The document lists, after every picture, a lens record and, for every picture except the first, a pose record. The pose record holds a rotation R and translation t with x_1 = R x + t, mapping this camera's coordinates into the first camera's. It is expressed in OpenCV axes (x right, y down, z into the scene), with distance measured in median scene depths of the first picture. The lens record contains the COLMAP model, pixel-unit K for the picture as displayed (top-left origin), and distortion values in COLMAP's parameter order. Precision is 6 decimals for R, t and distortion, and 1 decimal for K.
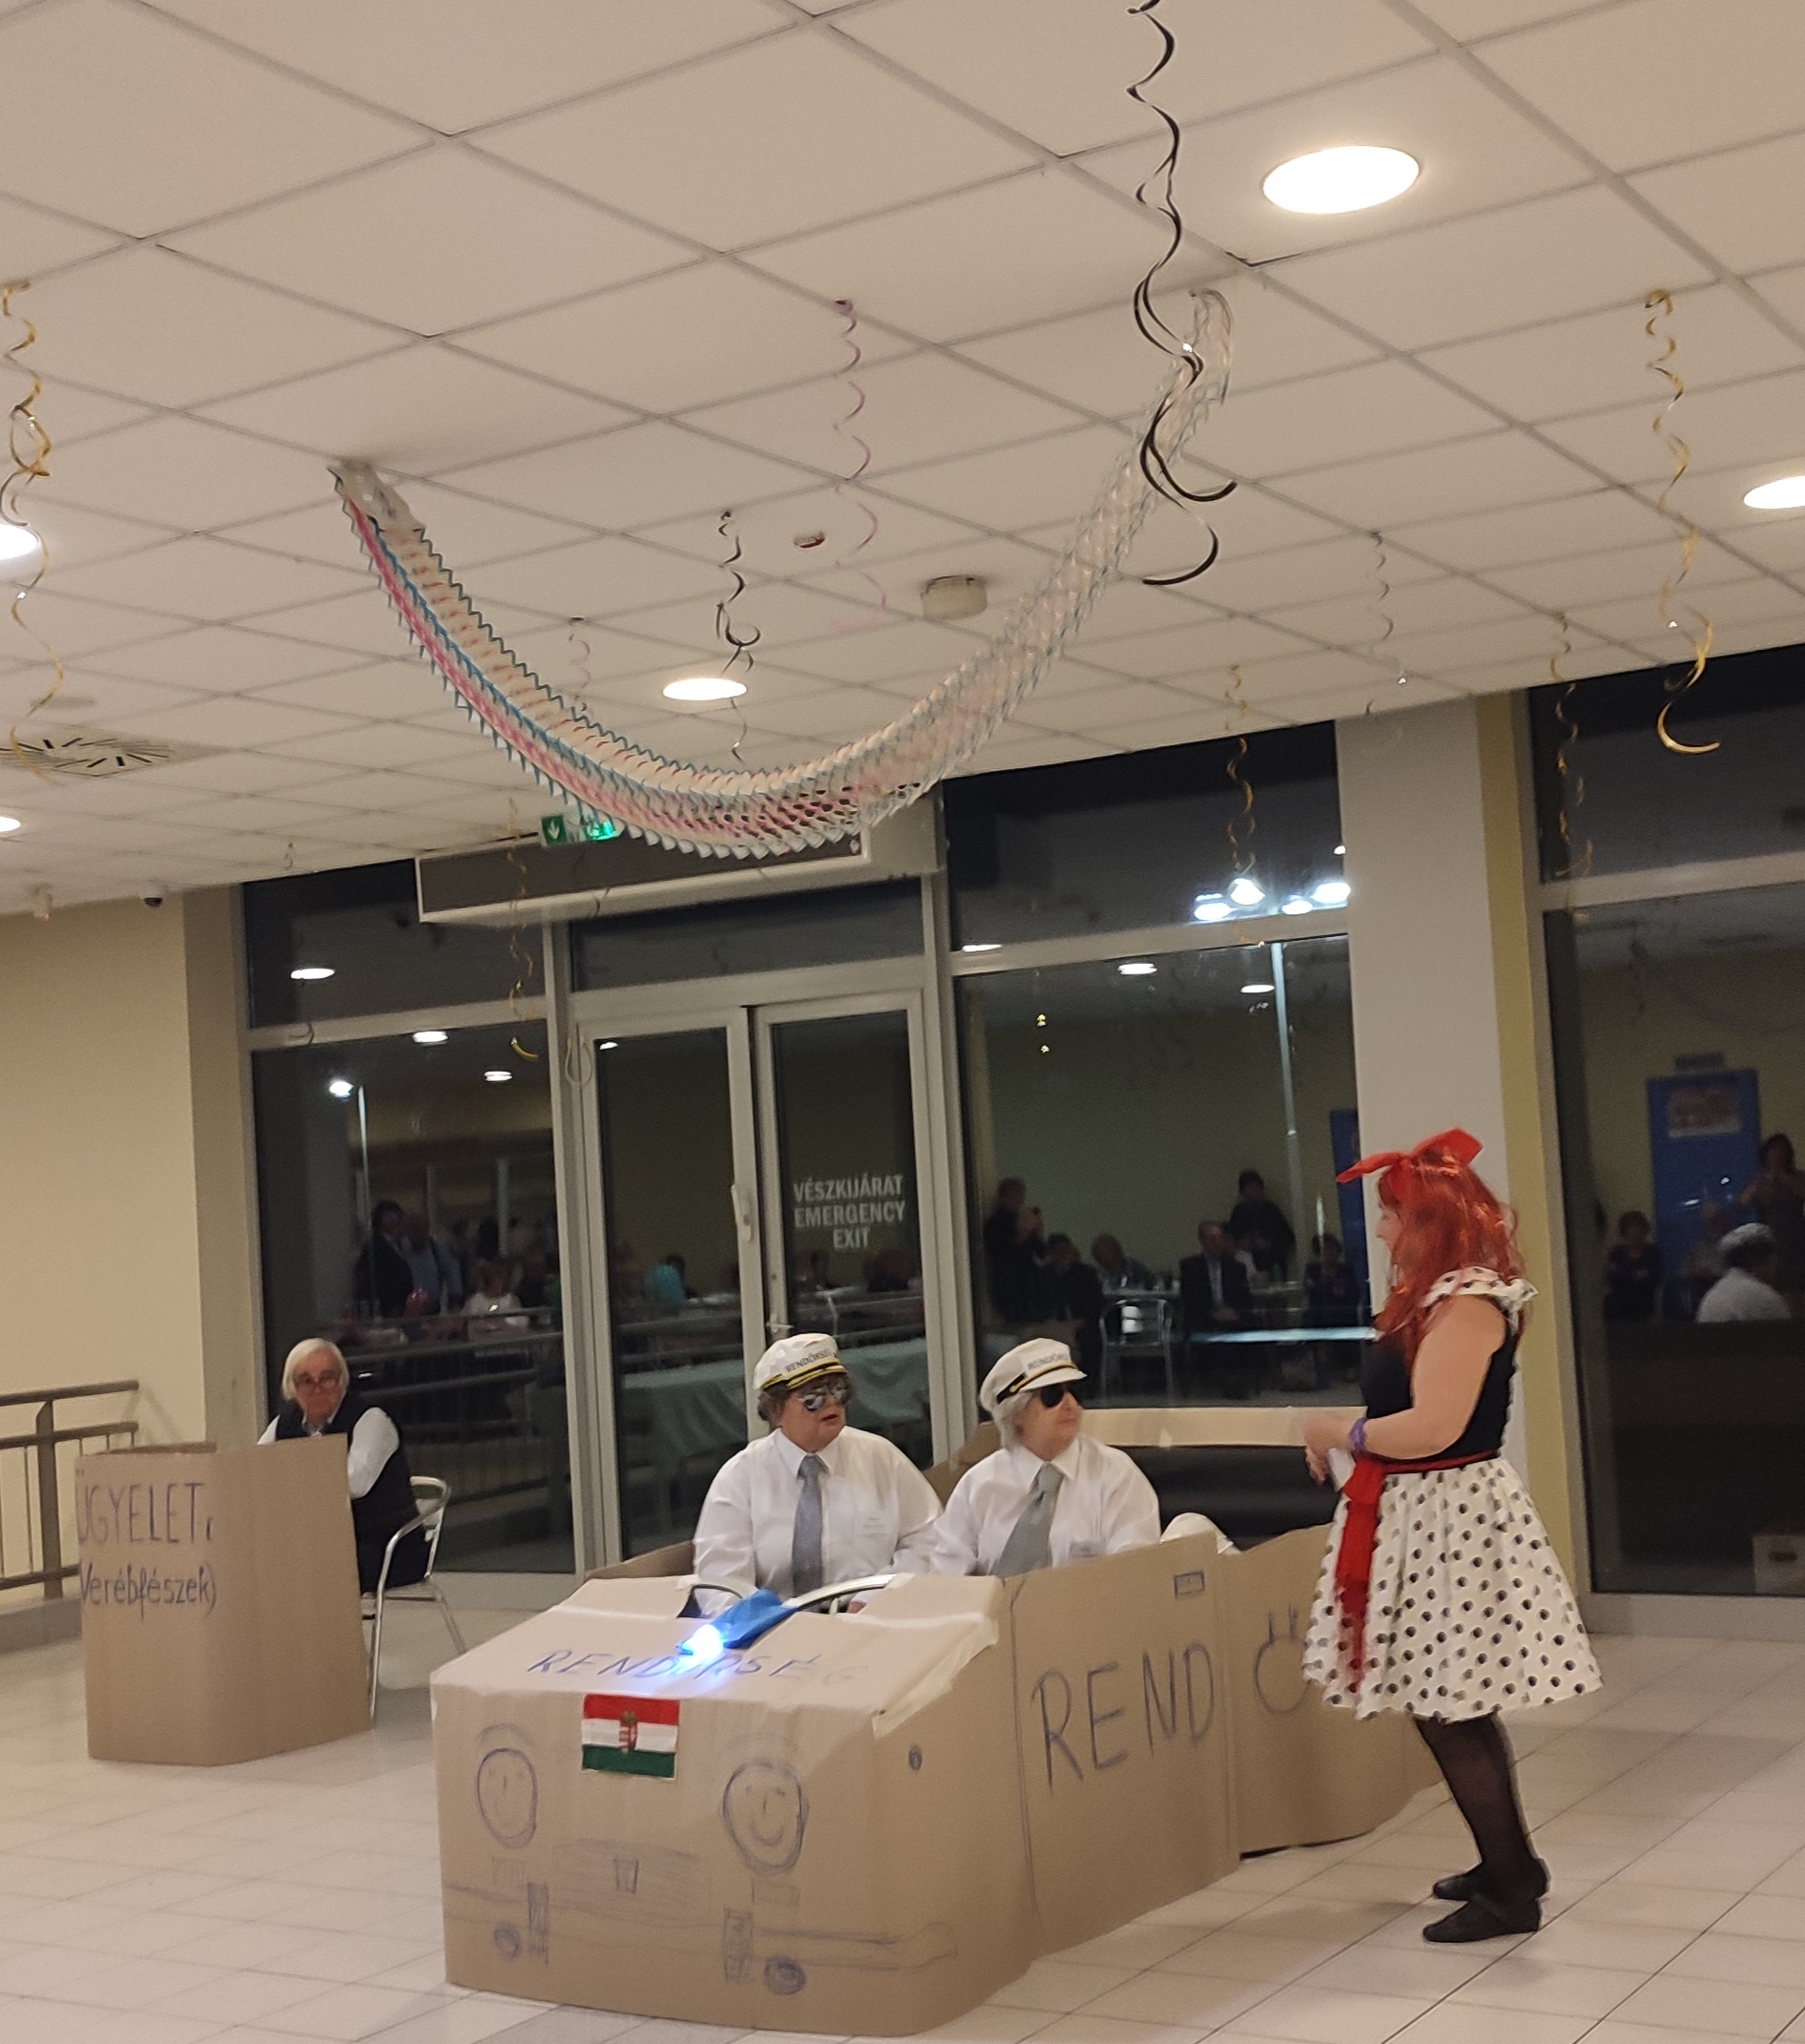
lens RADIAL K [[2810.2, 0, 995.1], [0, 2810.2, 1090.2], [0, 0, 1]] dist [0.024146, 0.000000]
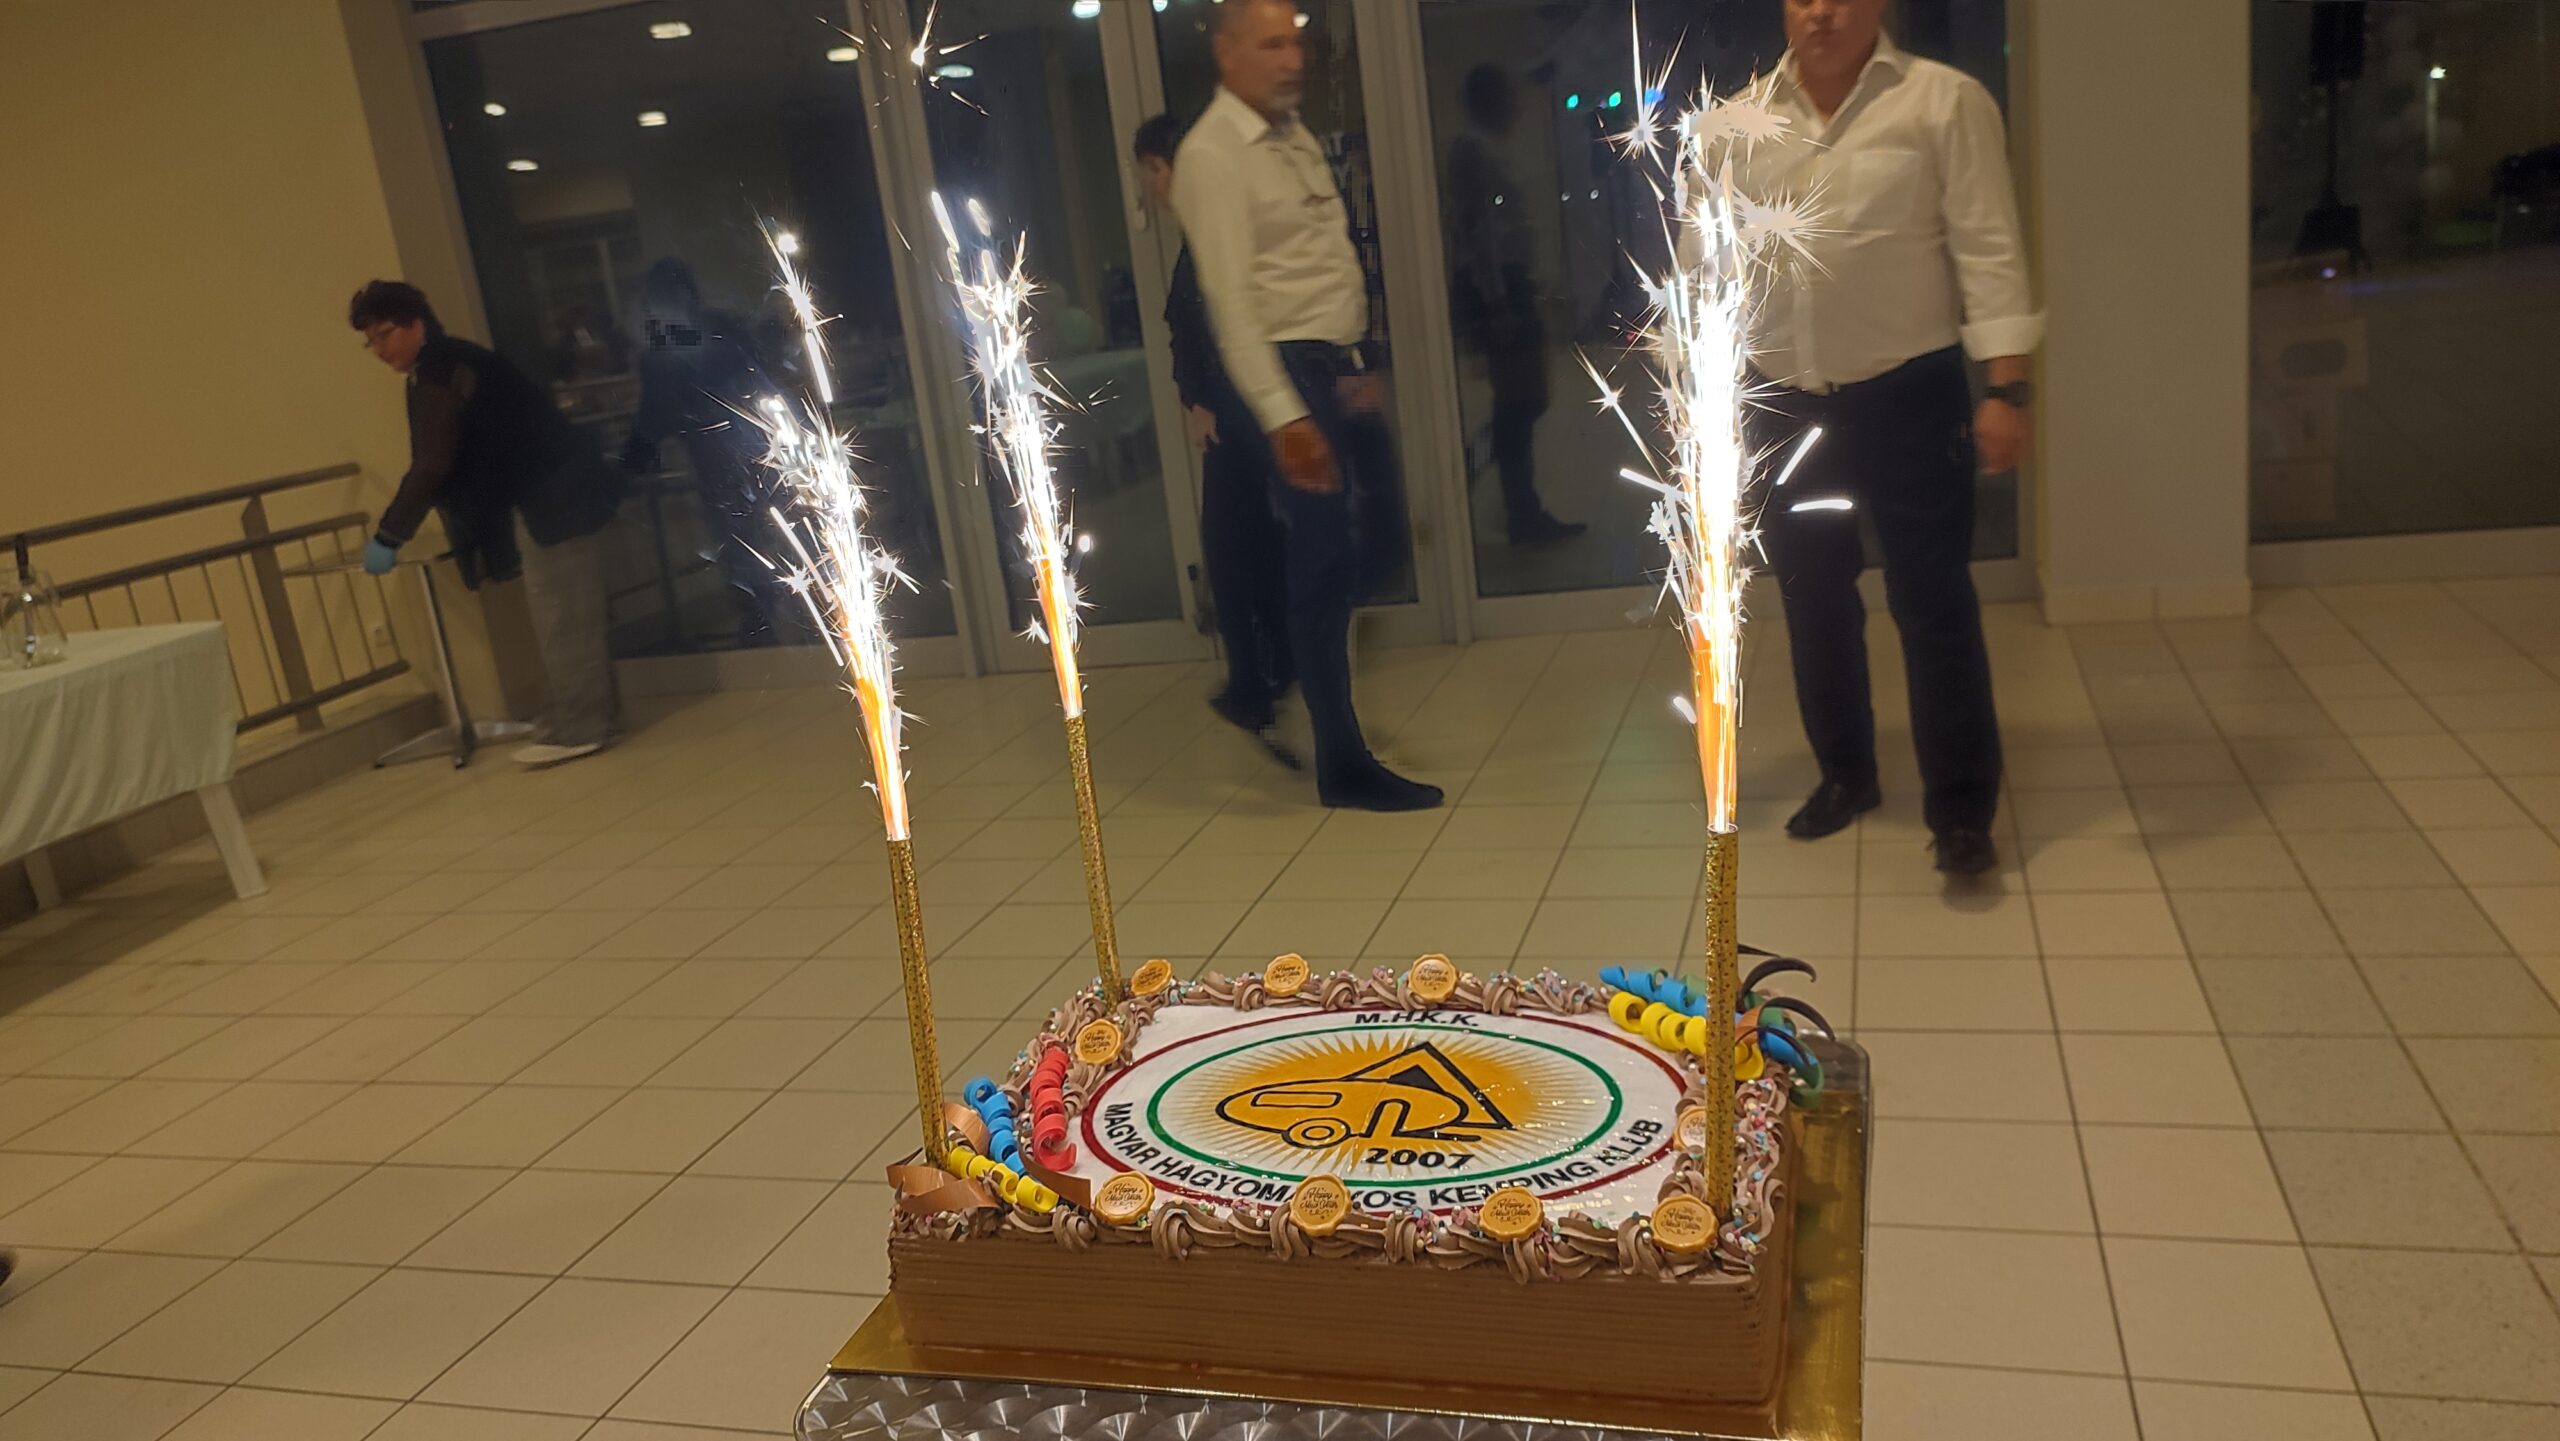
lens RADIAL K [[1891.2, 0, 1295.5], [0, 1891.2, 715.0], [0, 0, 1]] dist [0.029293, -0.018780]
pose [[0.965793, -0.124317, 0.227571, -0.204880], [0.060365, 0.961266, 0.268931, 0.047402], [-0.252189, -0.245995, 0.935889, 0.454767]]
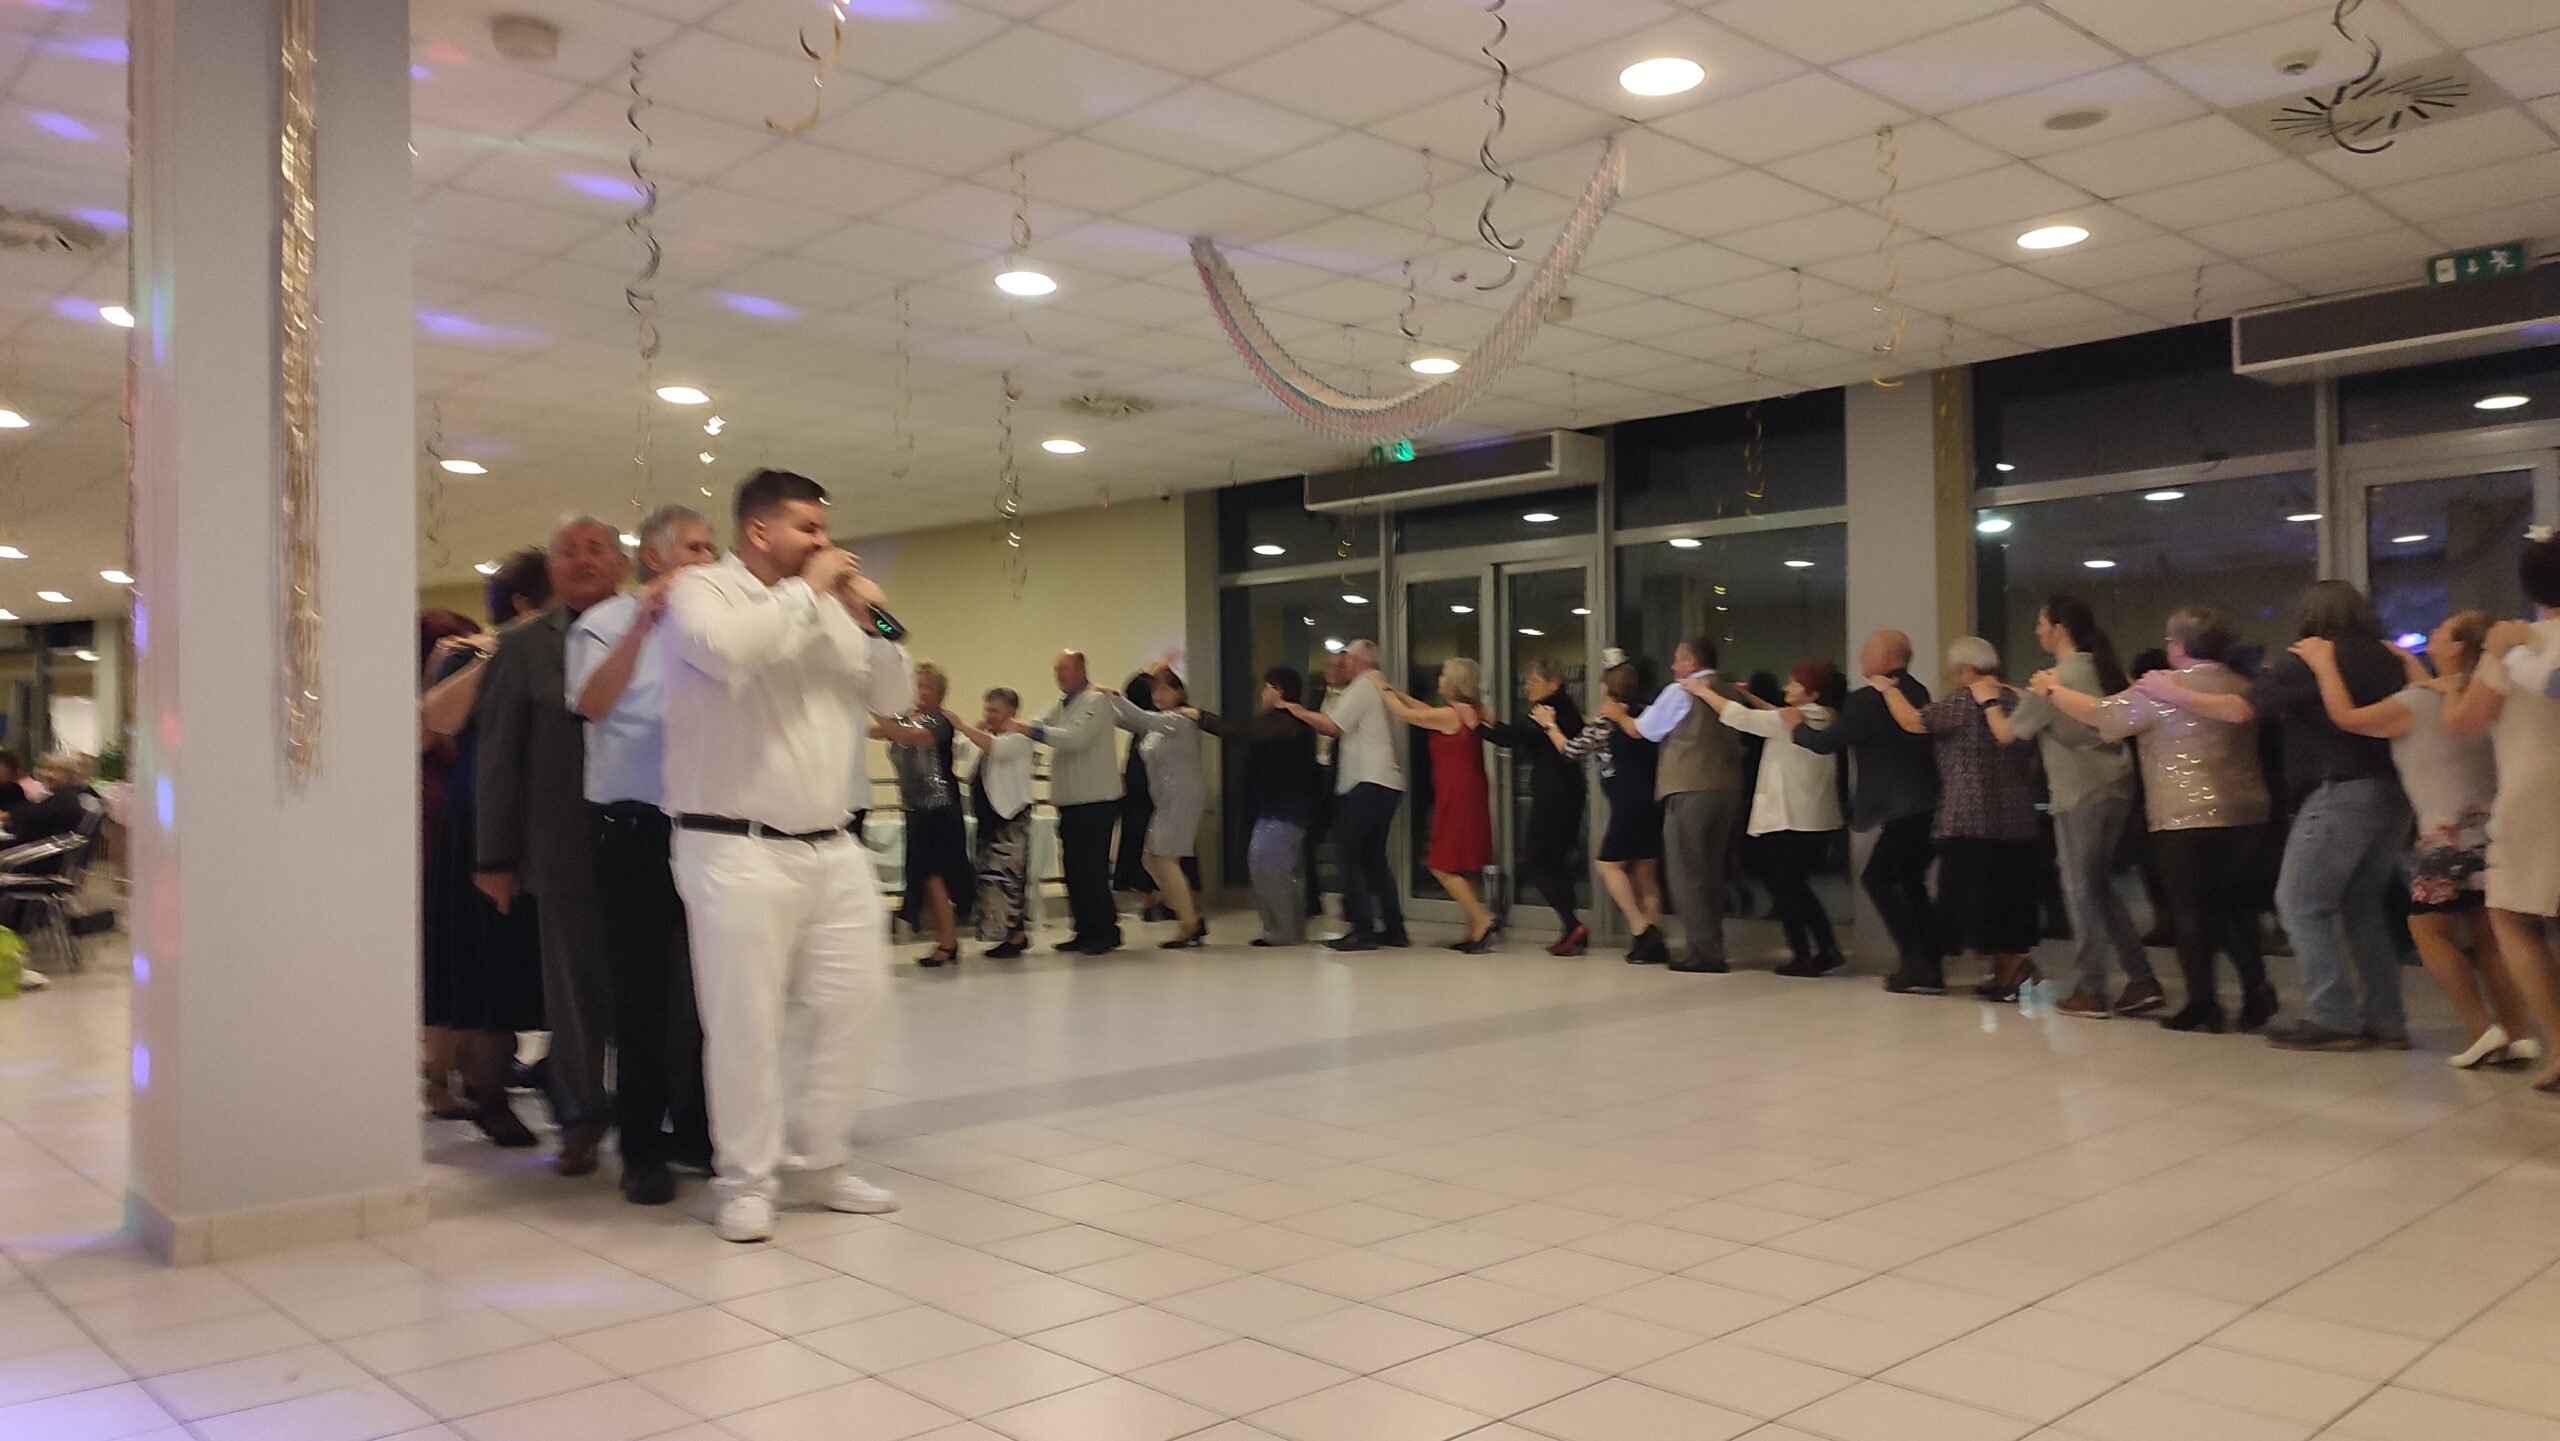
lens RADIAL K [[1891.2, 0, 1287.6], [0, 1891.2, 736.2], [0, 0, 1]] dist [0.029293, -0.018780]
pose [[0.964712, 0.046877, -0.259102, 0.097173], [-0.037039, 0.998400, 0.042721, 0.031584], [0.260690, -0.031617, 0.964905, -0.132001]]
